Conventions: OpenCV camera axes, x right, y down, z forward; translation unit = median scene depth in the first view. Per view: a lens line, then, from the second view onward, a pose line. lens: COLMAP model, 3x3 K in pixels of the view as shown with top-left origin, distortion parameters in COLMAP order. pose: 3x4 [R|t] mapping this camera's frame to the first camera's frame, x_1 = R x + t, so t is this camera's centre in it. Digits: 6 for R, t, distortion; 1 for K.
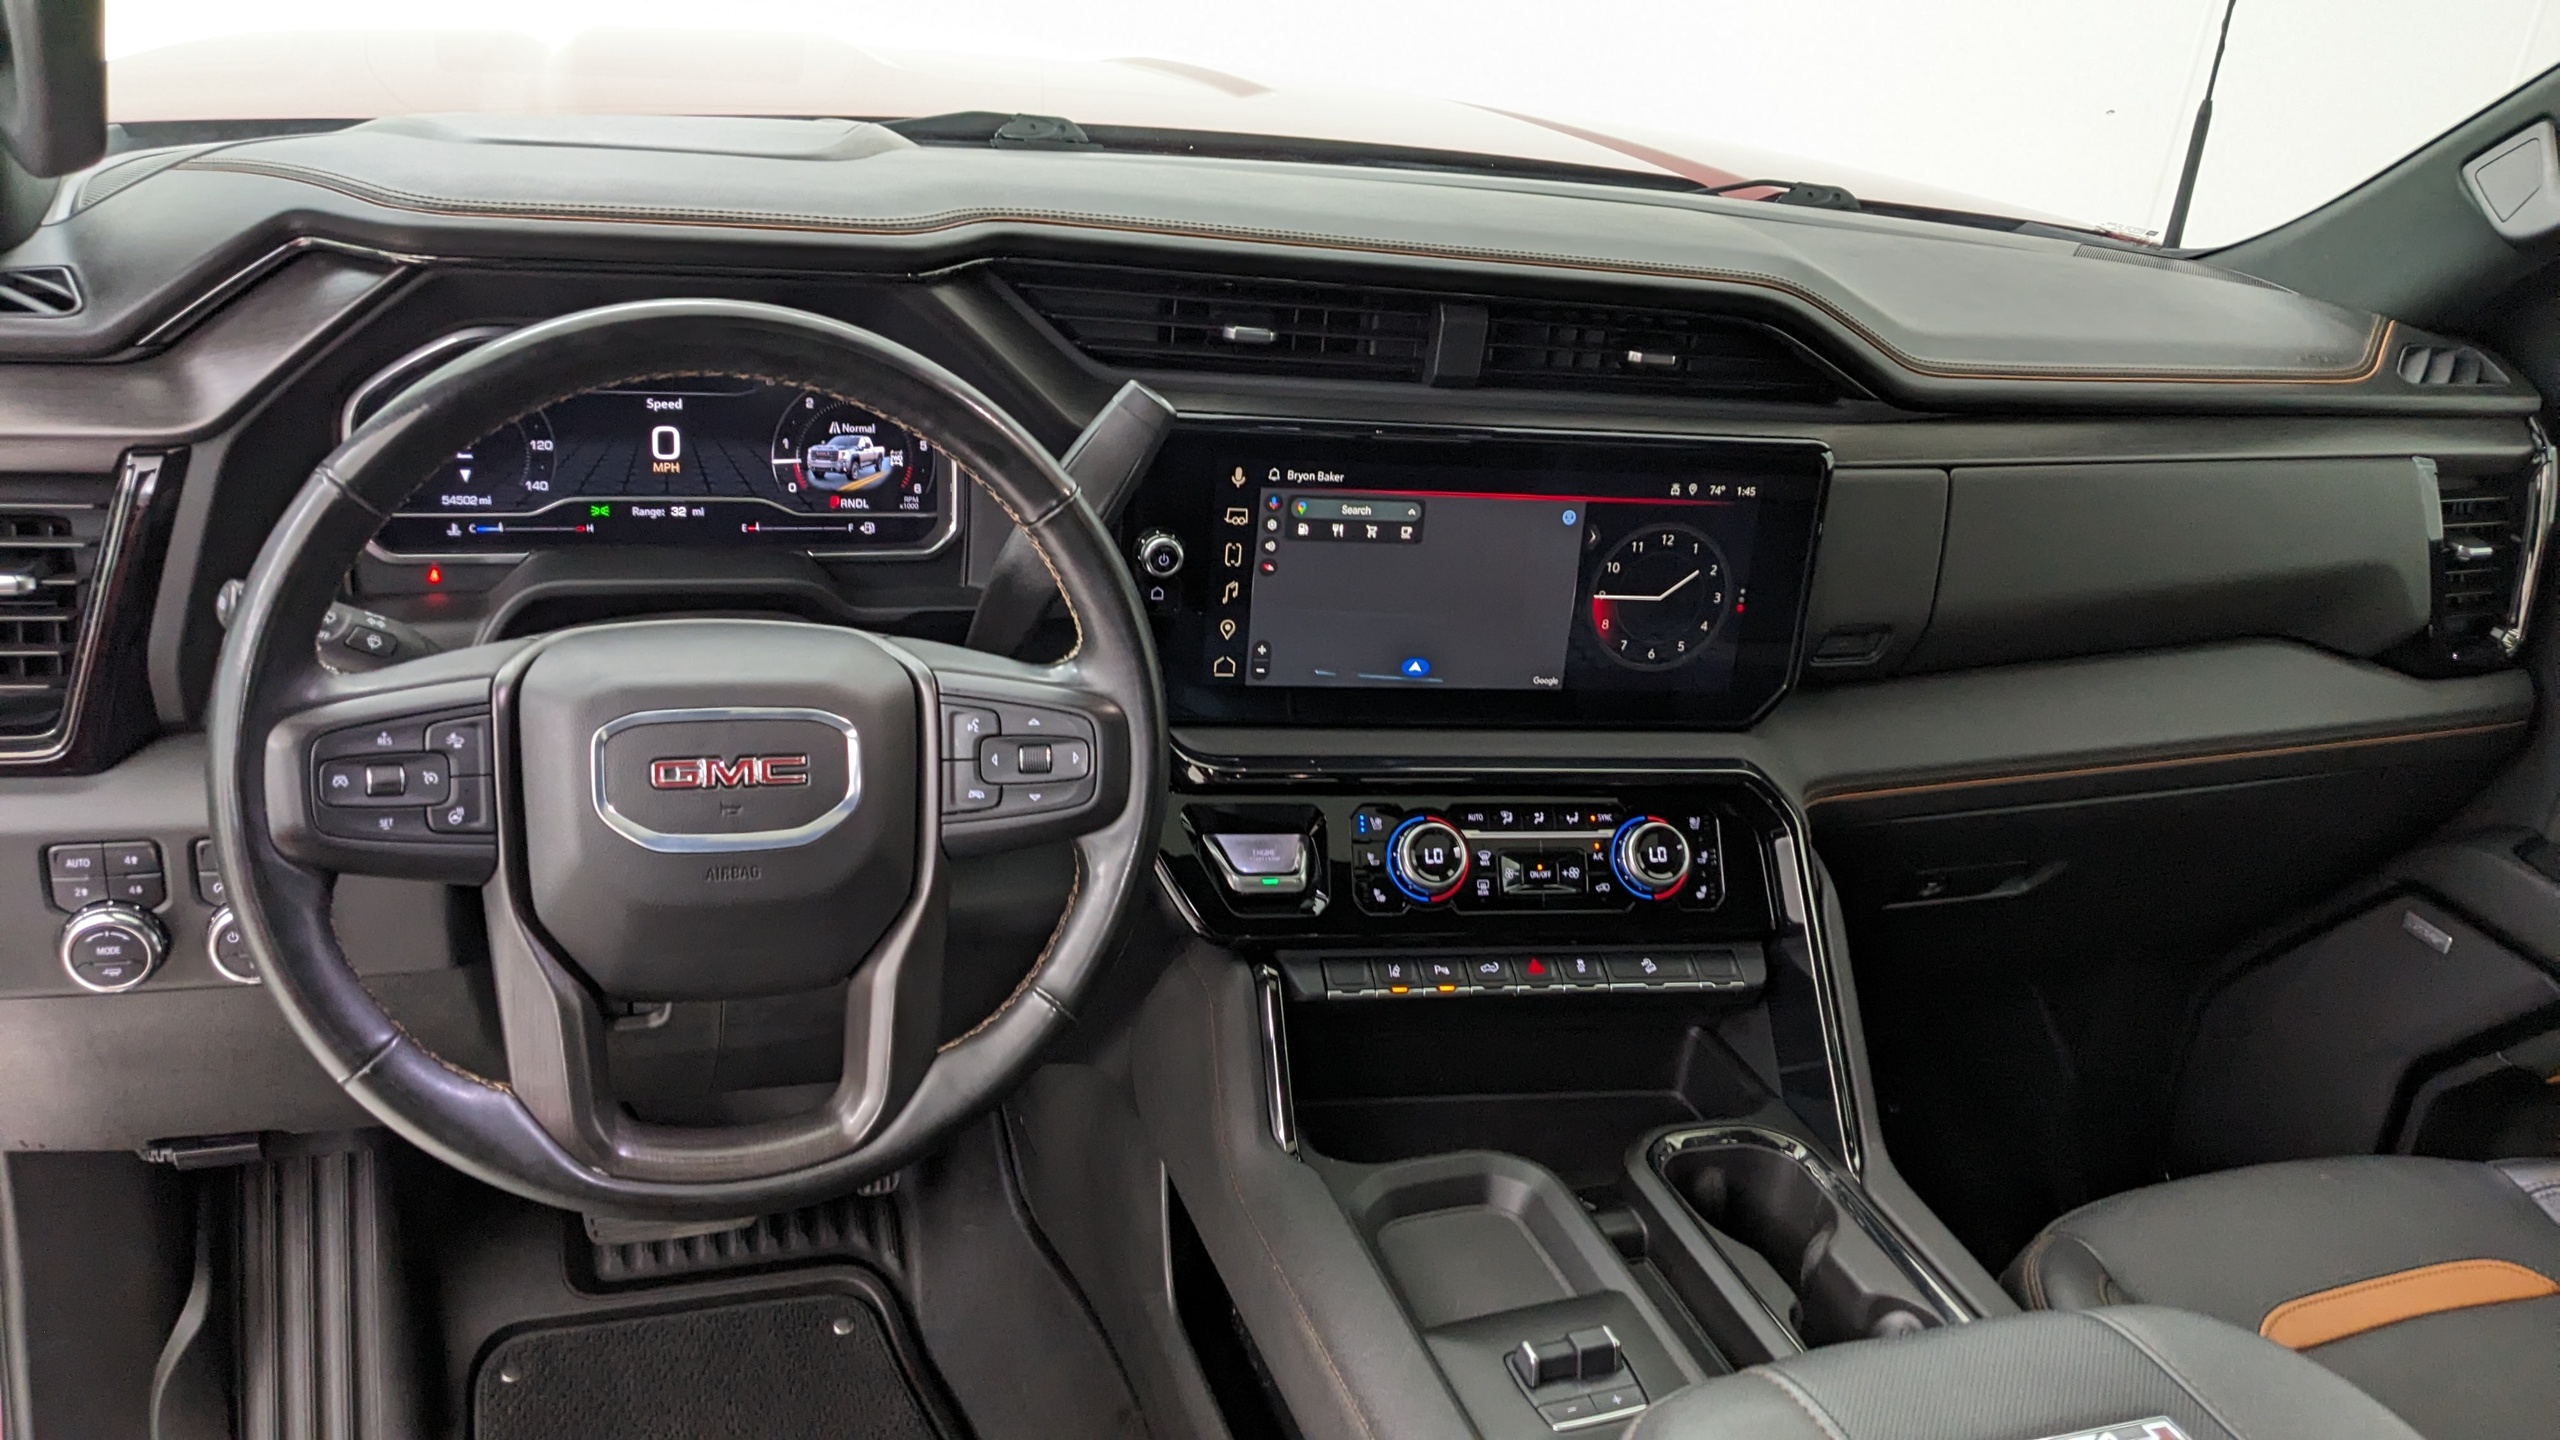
lens RADIAL K [[2024.3, 0, 1280.0], [0, 2024.3, 711.9], [0, 0, 1]] dist [0.051364, -0.093369]
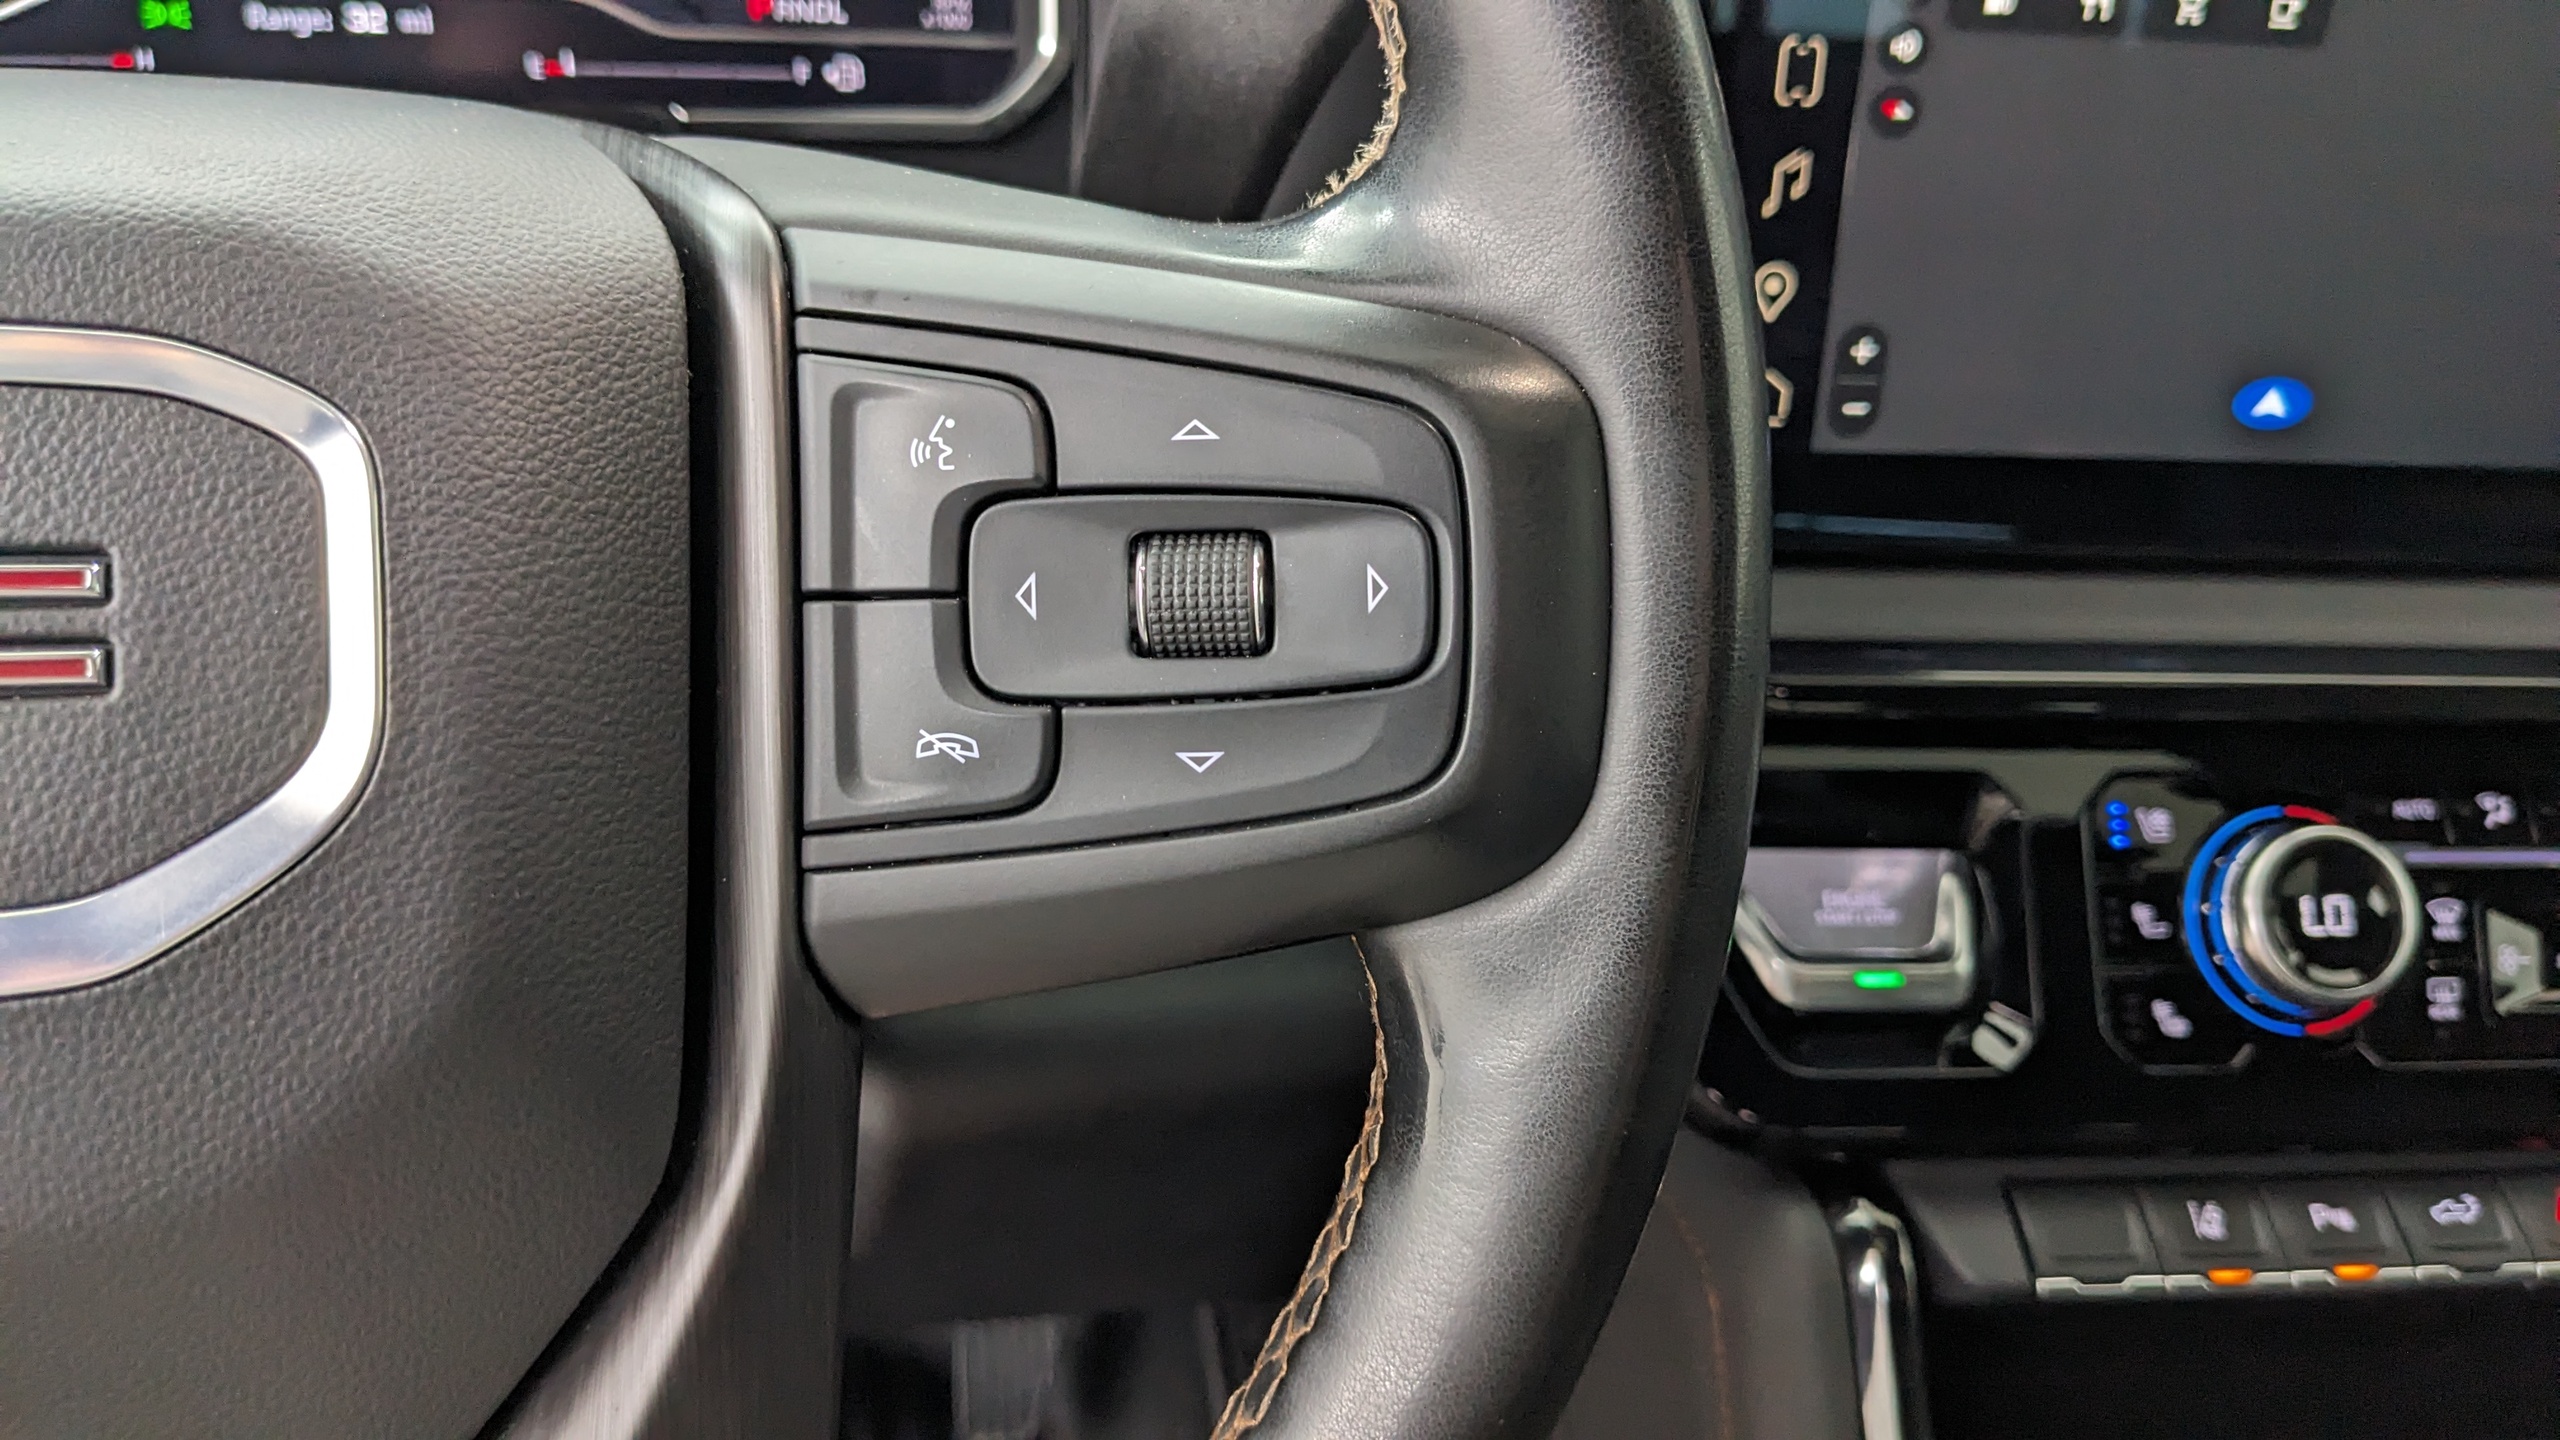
lens RADIAL K [[2024.3, 0, 1269.4], [0, 2024.3, 729.6], [0, 0, 1]] dist [0.051364, -0.093369]
pose [[0.990903, 0.007695, -0.134359, -0.064768], [-0.002376, 0.999209, 0.039702, 0.023223], [0.134558, -0.039021, 0.990137, 0.609326]]
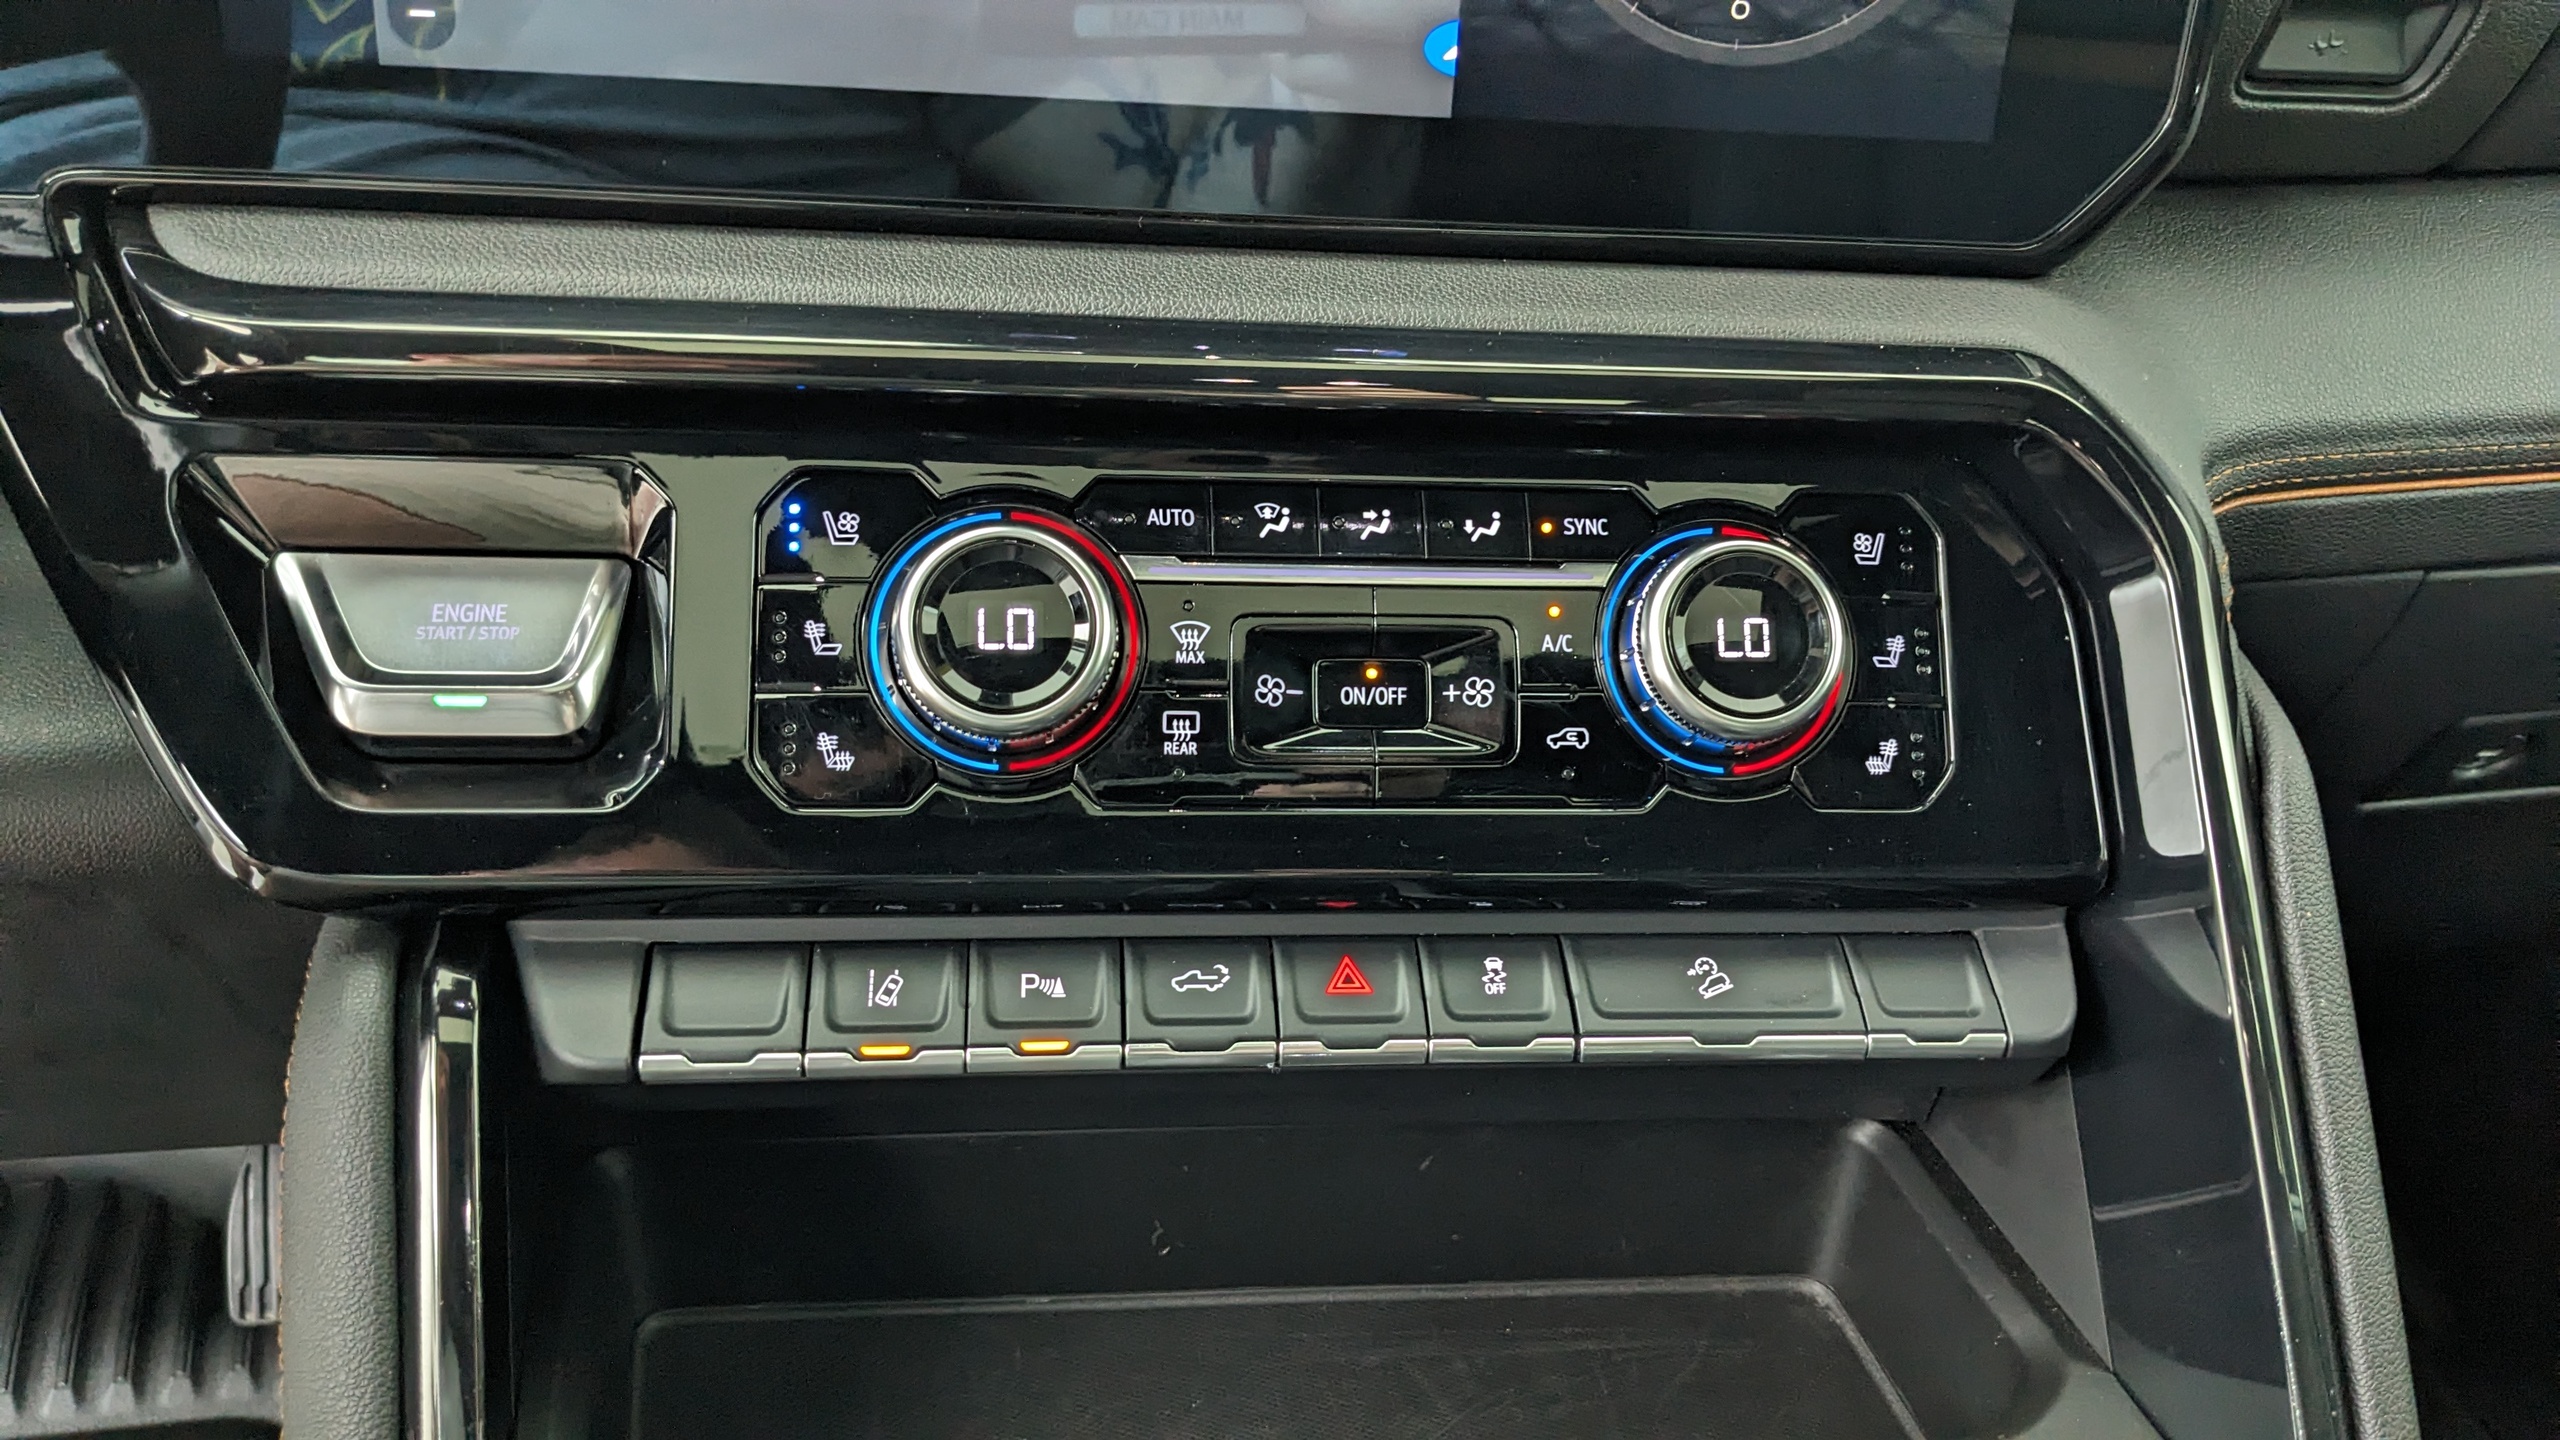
lens RADIAL K [[2024.3, 0, 1294.5], [0, 2024.3, 723.1], [0, 0, 1]] dist [0.051364, -0.093369]
pose [[0.994727, 0.013132, -0.101717, 0.152833], [-0.006559, 0.997884, 0.064685, 0.065191], [0.102351, -0.063677, 0.992708, 0.693056]]
